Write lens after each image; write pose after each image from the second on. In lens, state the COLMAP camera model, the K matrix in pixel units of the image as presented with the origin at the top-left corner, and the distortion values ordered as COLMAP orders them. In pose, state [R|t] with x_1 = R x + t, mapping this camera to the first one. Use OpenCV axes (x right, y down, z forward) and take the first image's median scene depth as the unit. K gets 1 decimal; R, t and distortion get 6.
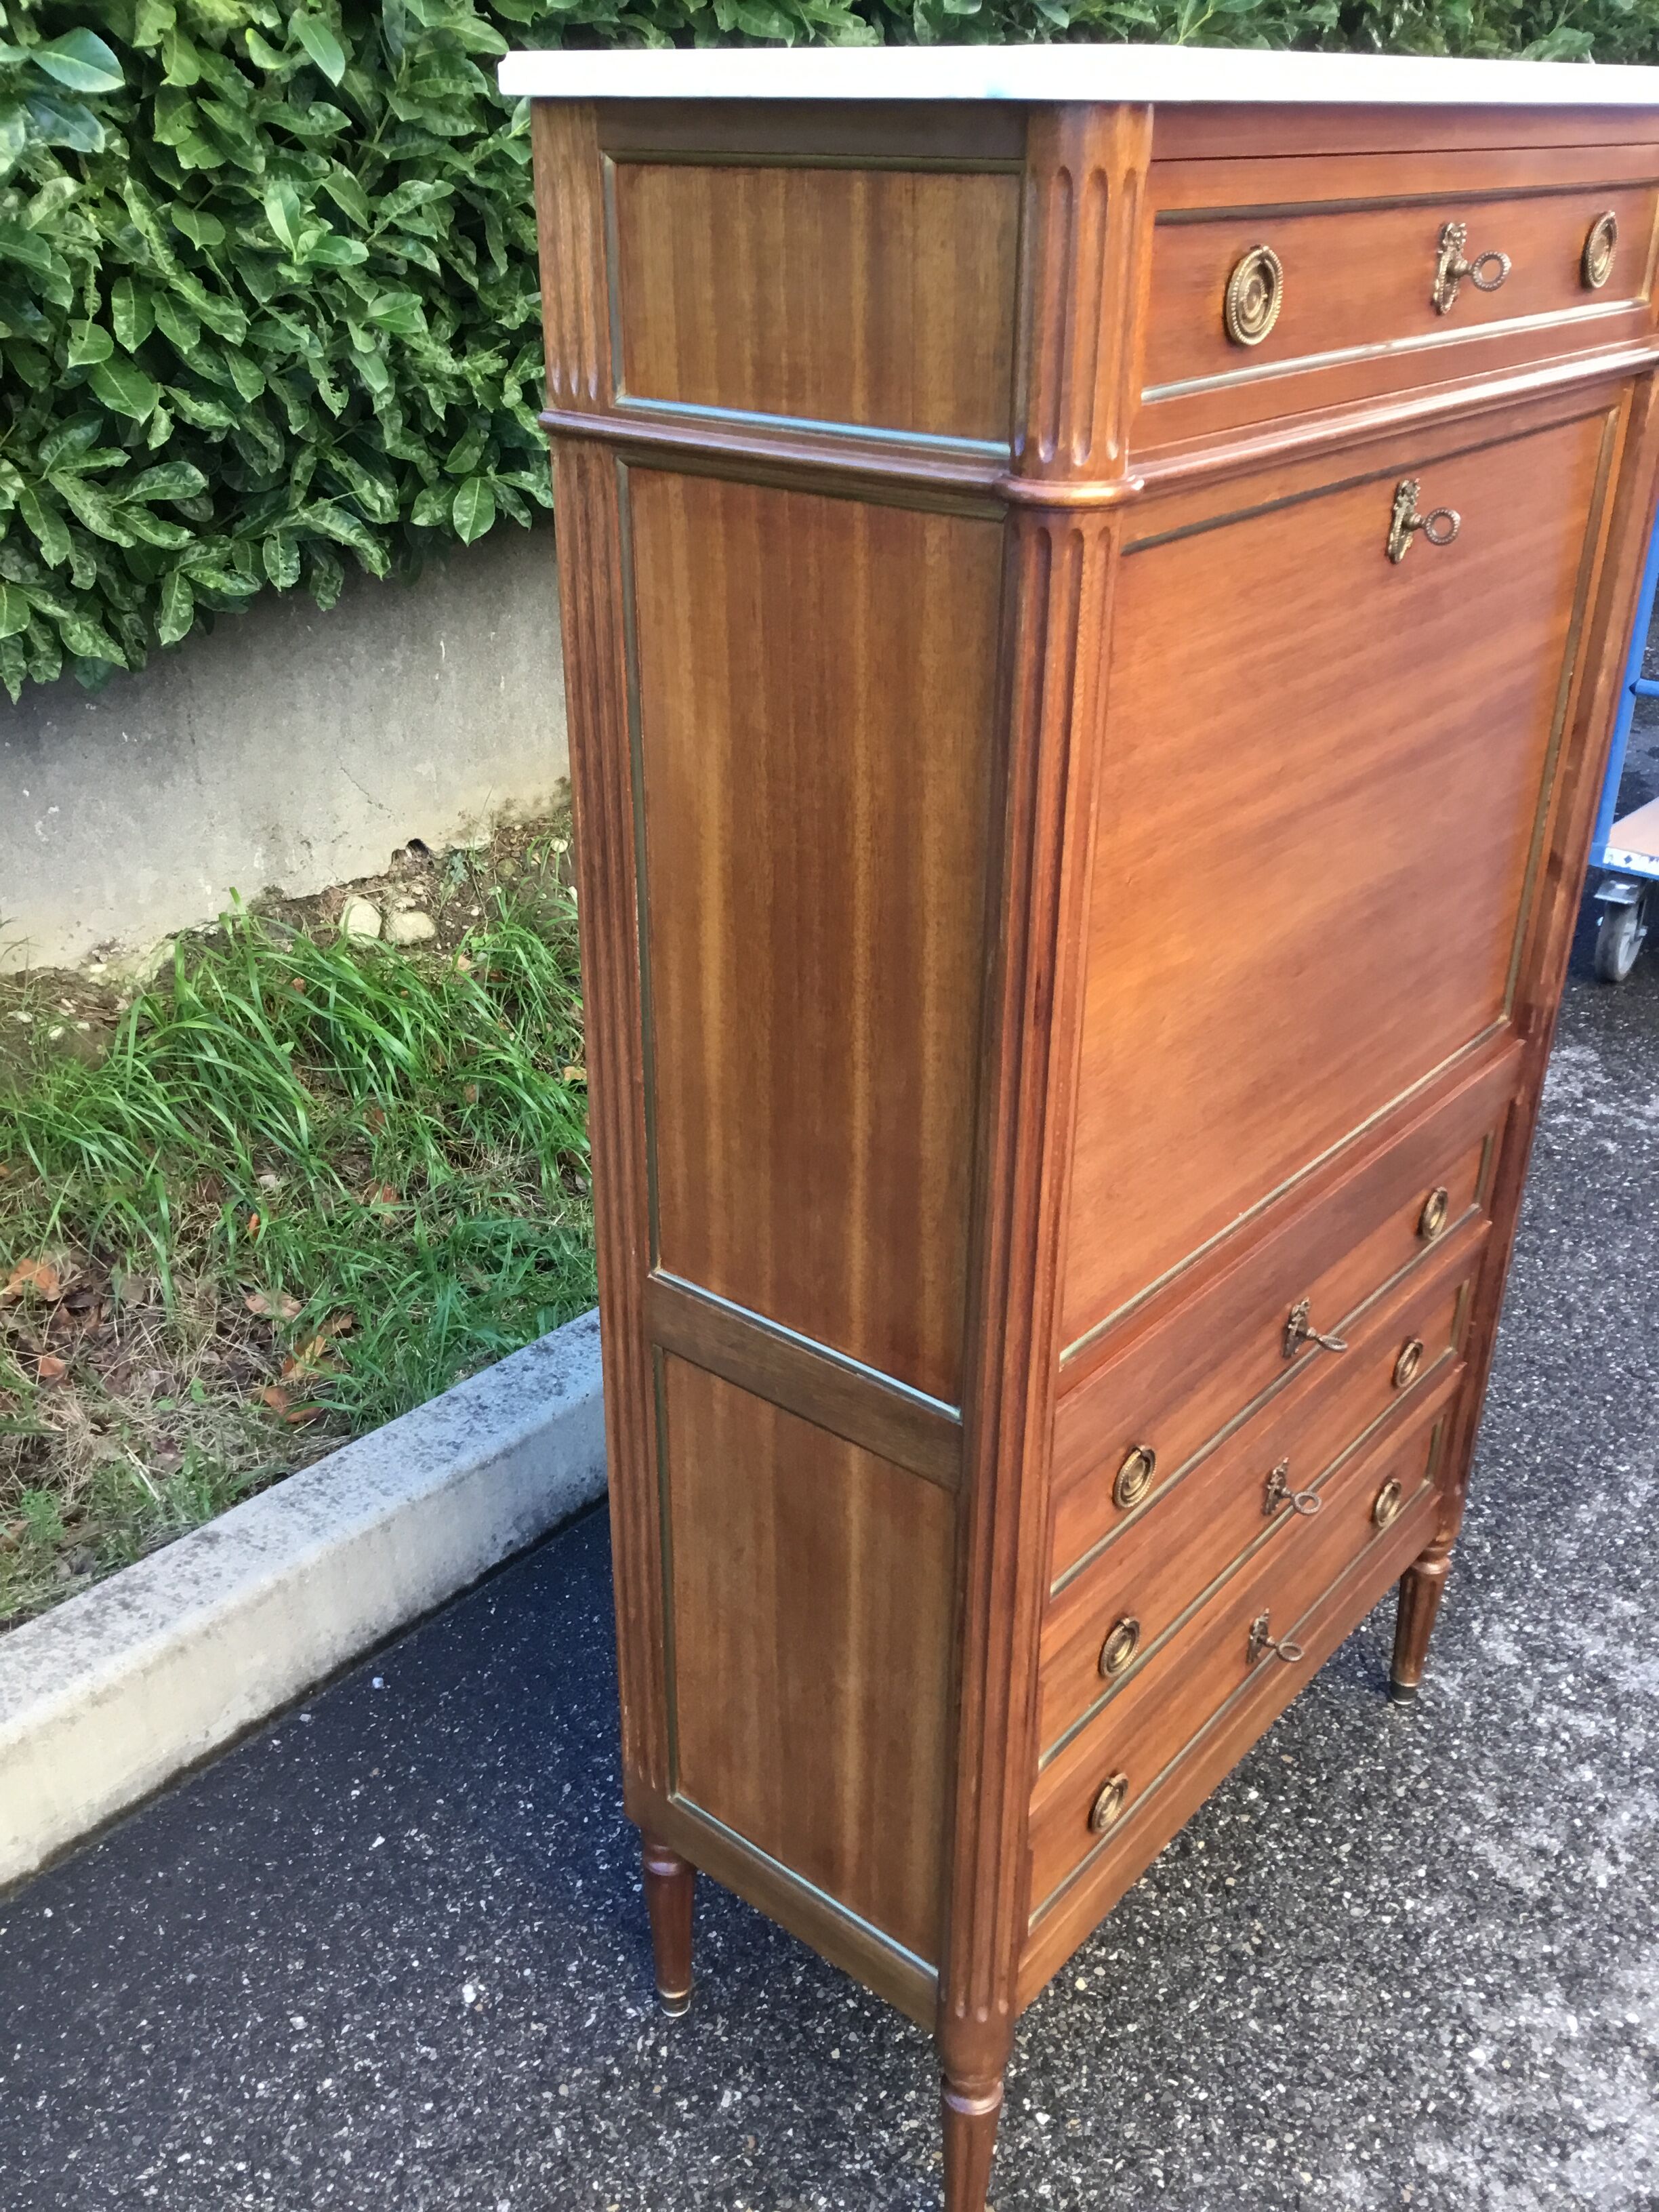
lens RADIAL K [[1997.4, 0, 808.4], [0, 1997.4, 1113.2], [0, 0, 1]] dist [0.020979, -0.036505]
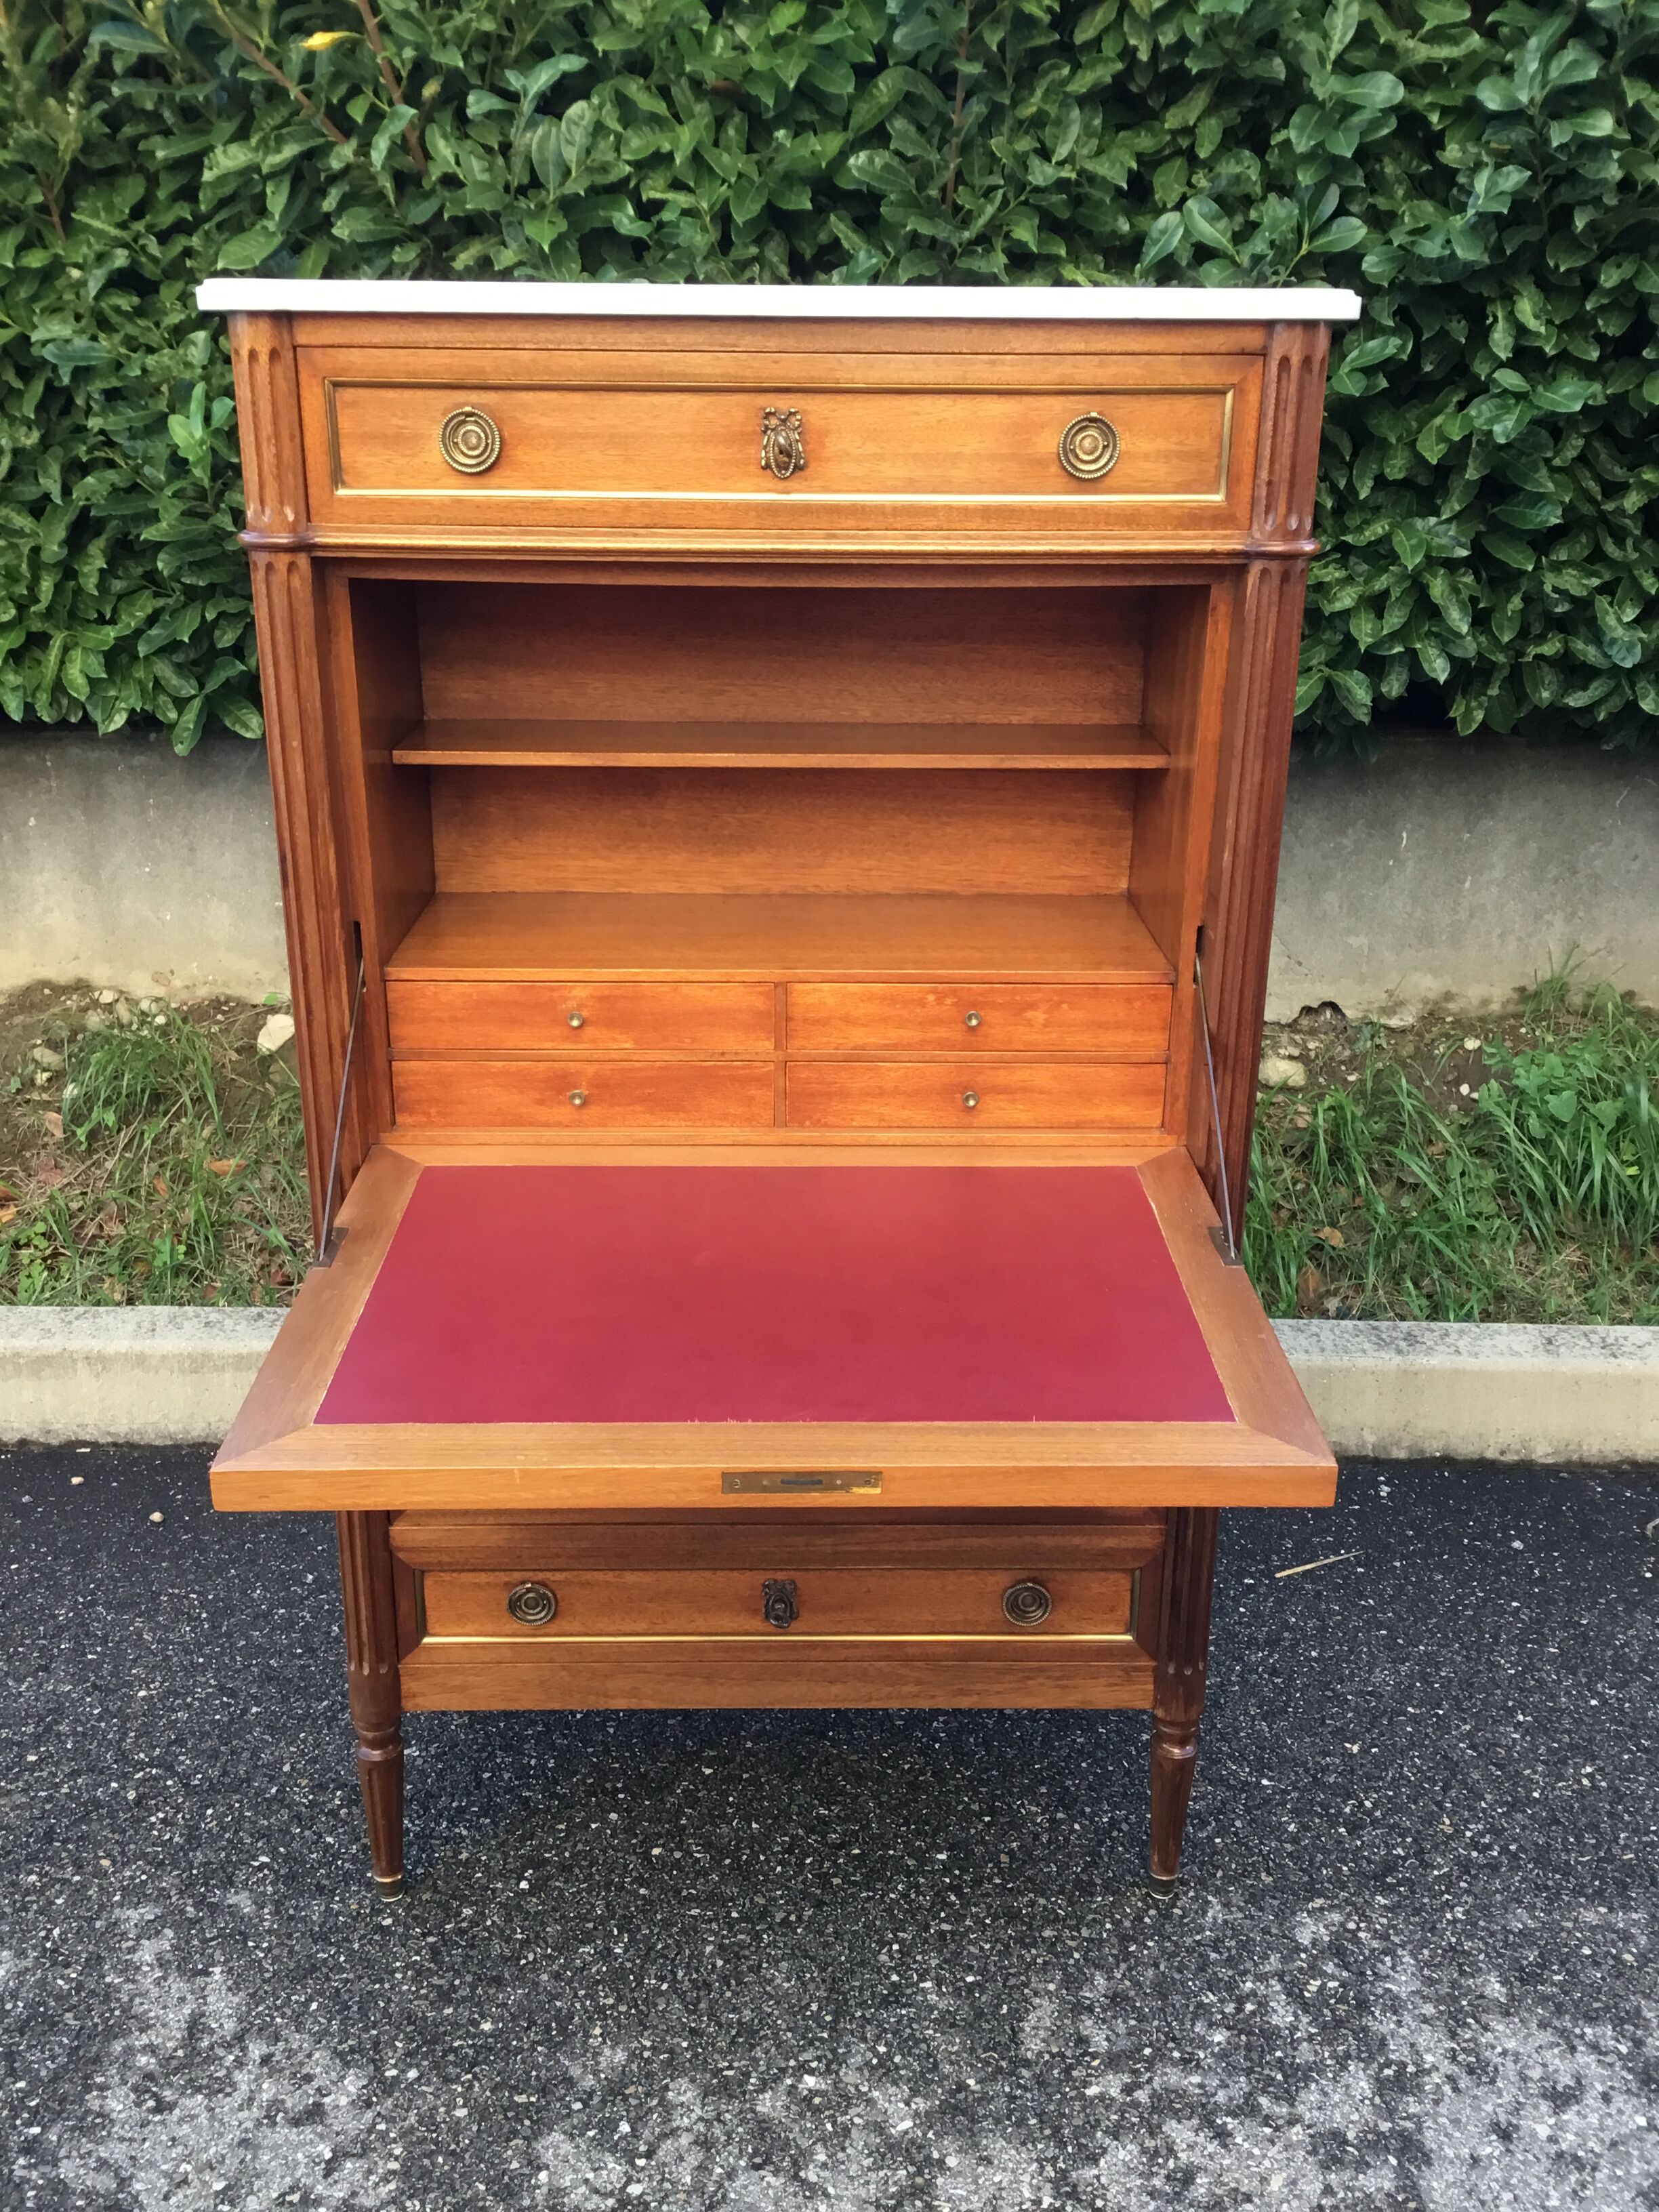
lens RADIAL K [[2004.3, 0, 826.0], [0, 2004.3, 1111.6], [0, 0, 1]] dist [0.081973, -0.172548]
pose [[0.651791, 0.265103, -0.710555, 0.875835], [-0.346682, 0.937446, 0.031744, -0.042735], [0.674522, 0.225646, 0.702925, 0.125847]]
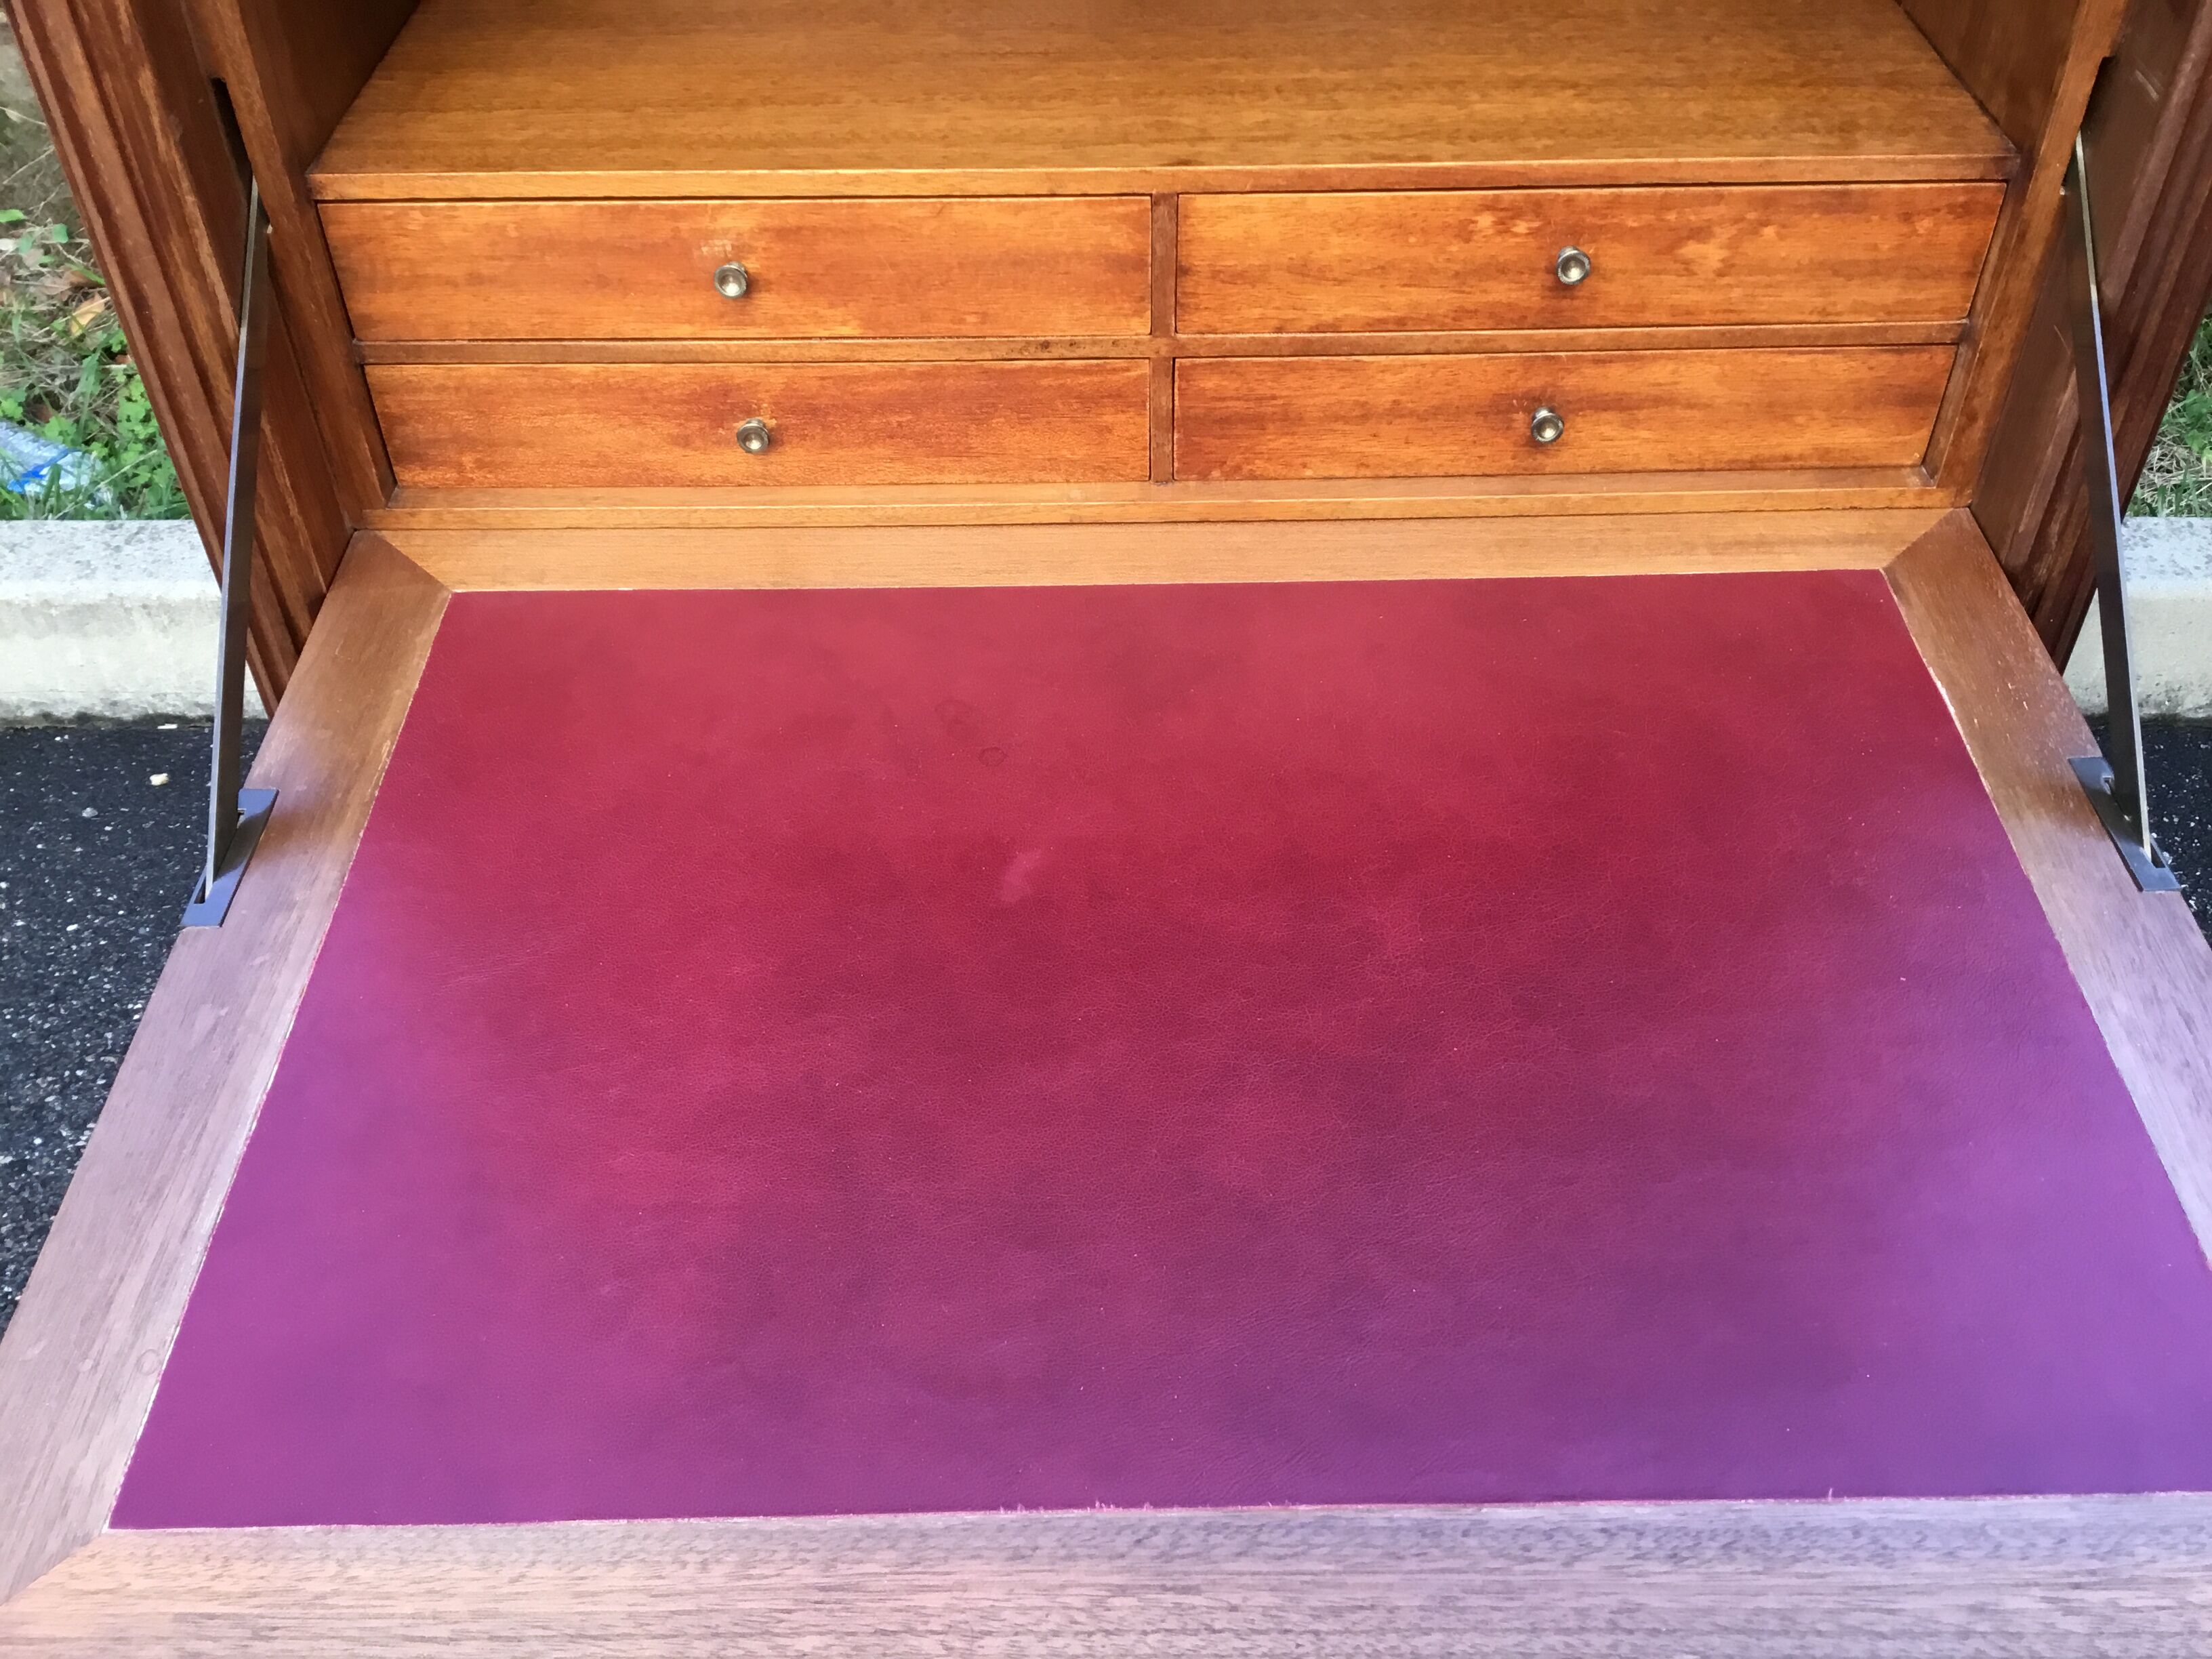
lens RADIAL K [[2001.5, 0, 1116.3], [0, 2001.5, 842.1], [0, 0, 1]] dist [0.077632, -0.137874]
pose [[0.648851, 0.507700, -0.566774, 0.492702], [-0.332916, 0.859198, 0.388517, -0.107941], [0.684221, -0.063402, 0.726513, 0.422472]]
